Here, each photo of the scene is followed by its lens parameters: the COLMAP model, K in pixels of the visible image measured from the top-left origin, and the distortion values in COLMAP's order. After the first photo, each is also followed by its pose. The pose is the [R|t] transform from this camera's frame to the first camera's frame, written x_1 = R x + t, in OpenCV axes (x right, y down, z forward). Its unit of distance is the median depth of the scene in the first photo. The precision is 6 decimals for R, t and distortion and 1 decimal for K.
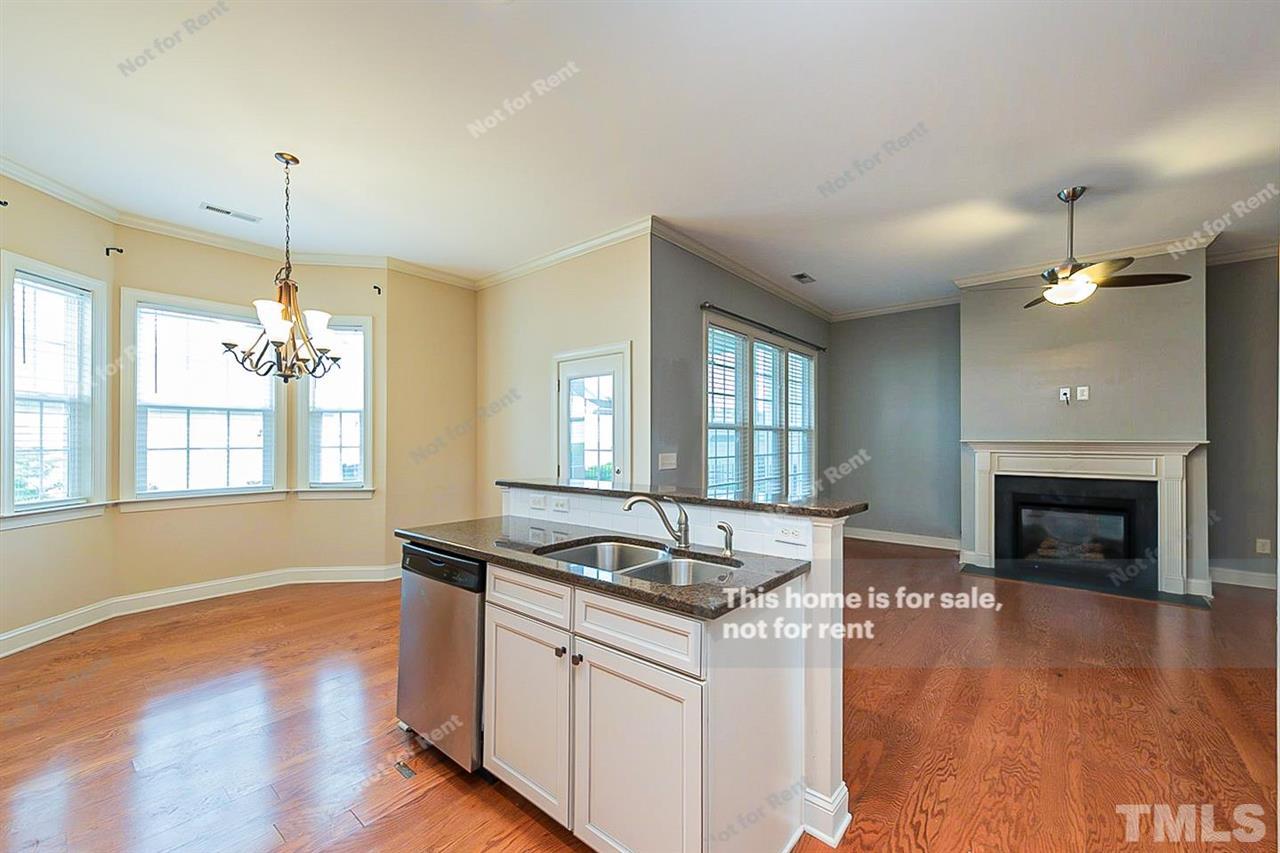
lens RADIAL K [[504.9, 0, 637.3], [0, 504.9, 438.5], [0, 0, 1]] dist [0.007947, -0.001739]
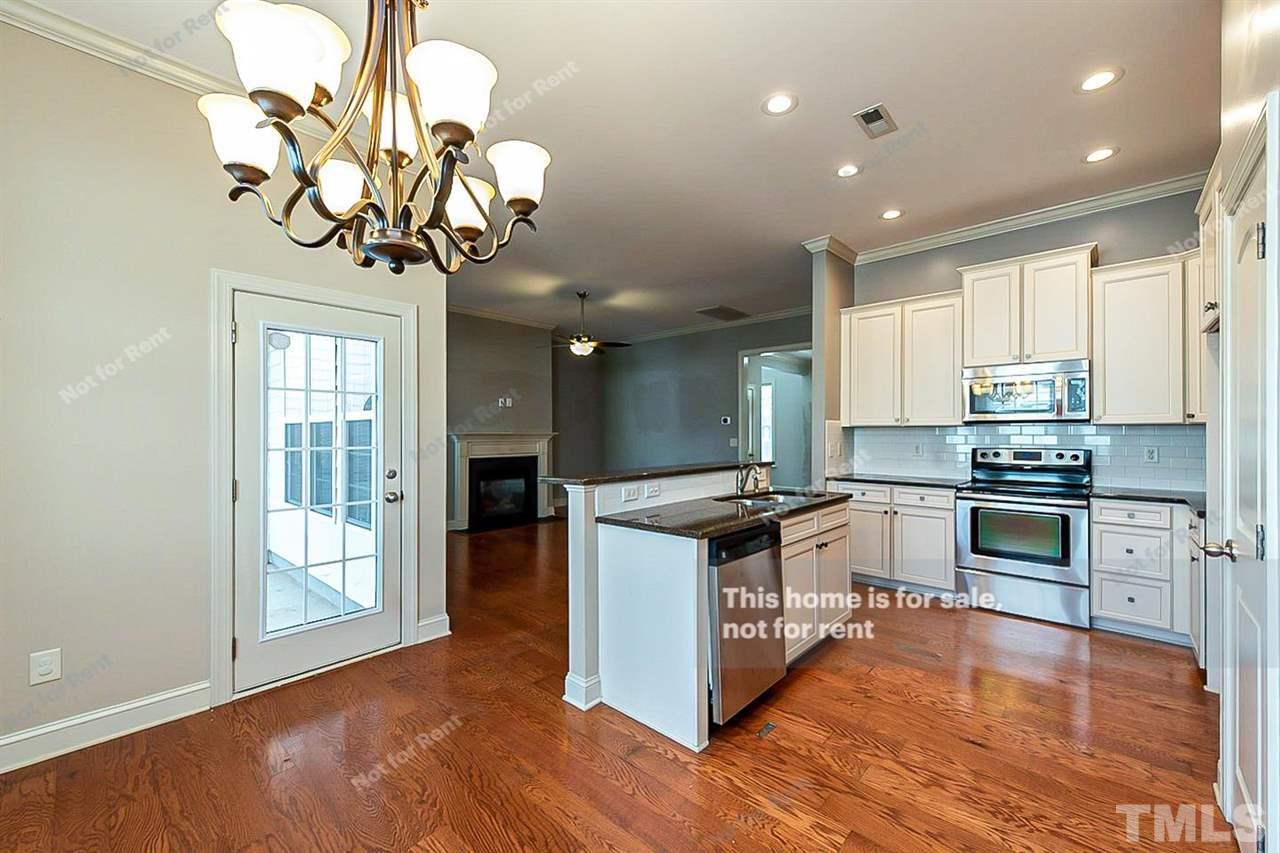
lens RADIAL K [[504.9, 0, 656.0], [0, 504.9, 431.8], [0, 0, 1]] dist [0.007947, -0.001739]
pose [[0.011830, 0.001274, 0.999929, -0.684260], [-0.002698, 0.999996, -0.001242, 0.001925], [-0.999926, -0.002683, 0.011834, 0.529490]]
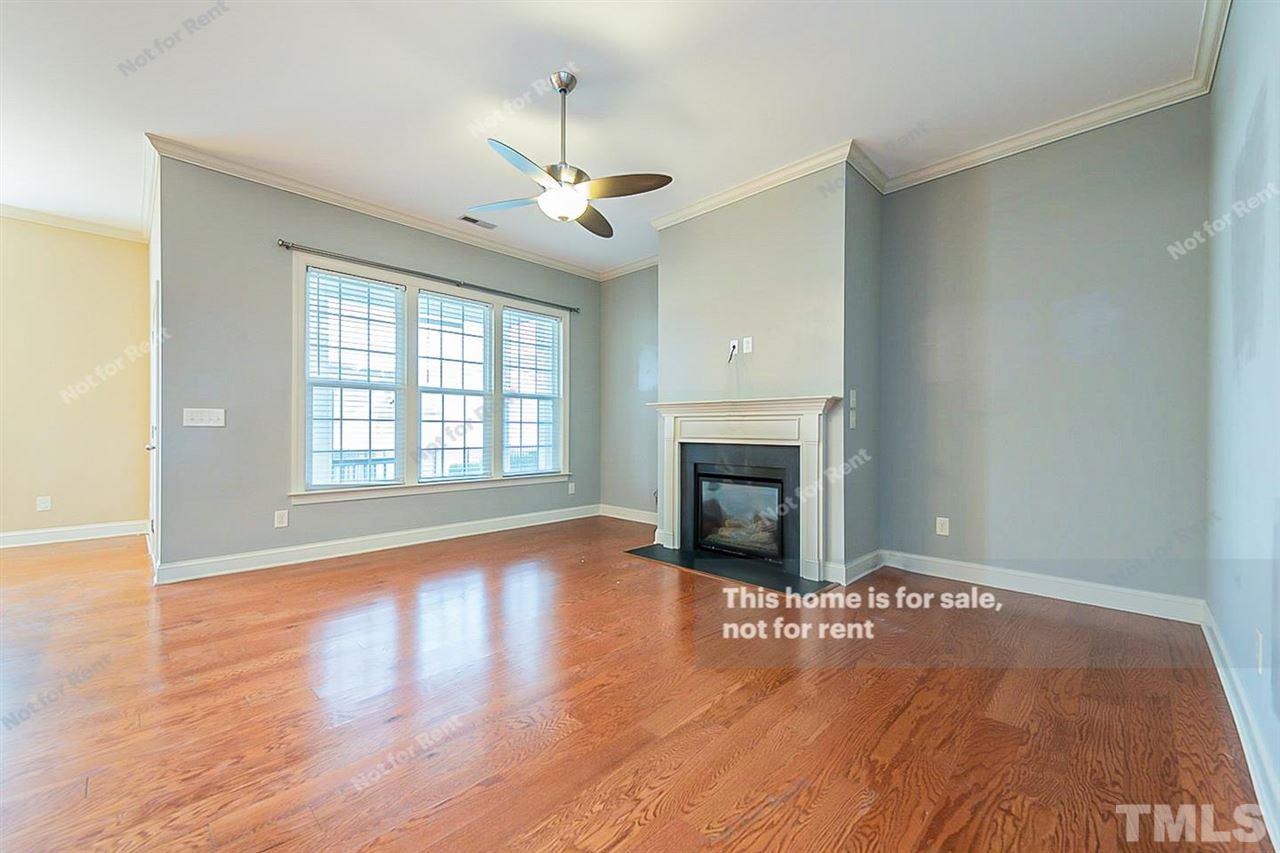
lens RADIAL K [[504.9, 0, 638.3], [0, 504.9, 429.4], [0, 0, 1]] dist [0.007947, -0.001739]
pose [[0.997812, 0.004981, -0.065930, 0.754625], [-0.004935, 0.999987, 0.000864, 0.053362], [0.065934, -0.000536, 0.997824, 0.139682]]
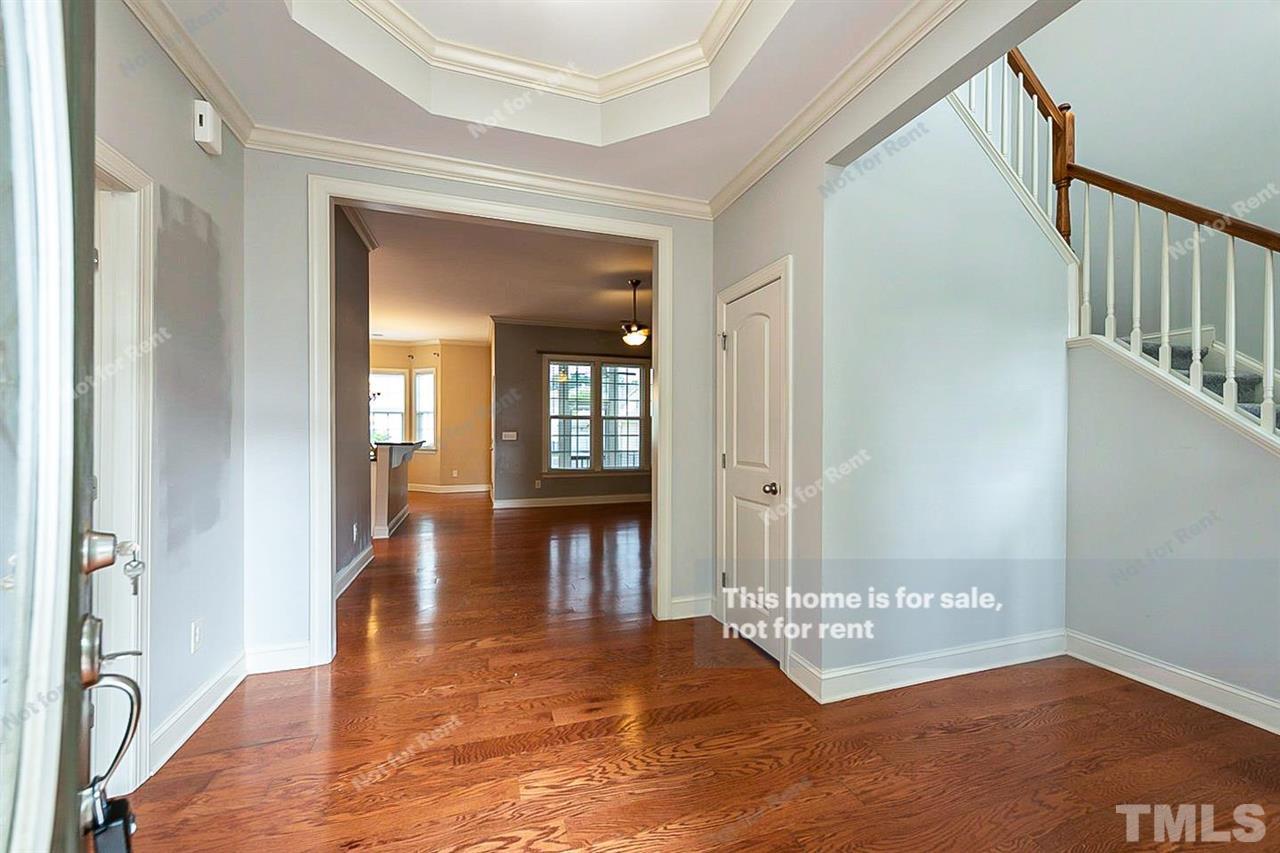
lens RADIAL K [[511.7, 0, 637.3], [0, 511.7, 430.4], [0, 0, 1]] dist [0.001668, 0.000092]
pose [[0.850618, 0.005172, -0.525759, 1.313649], [-0.002867, 0.999982, 0.005198, 0.010481], [0.525777, -0.002915, 0.850618, -0.368398]]
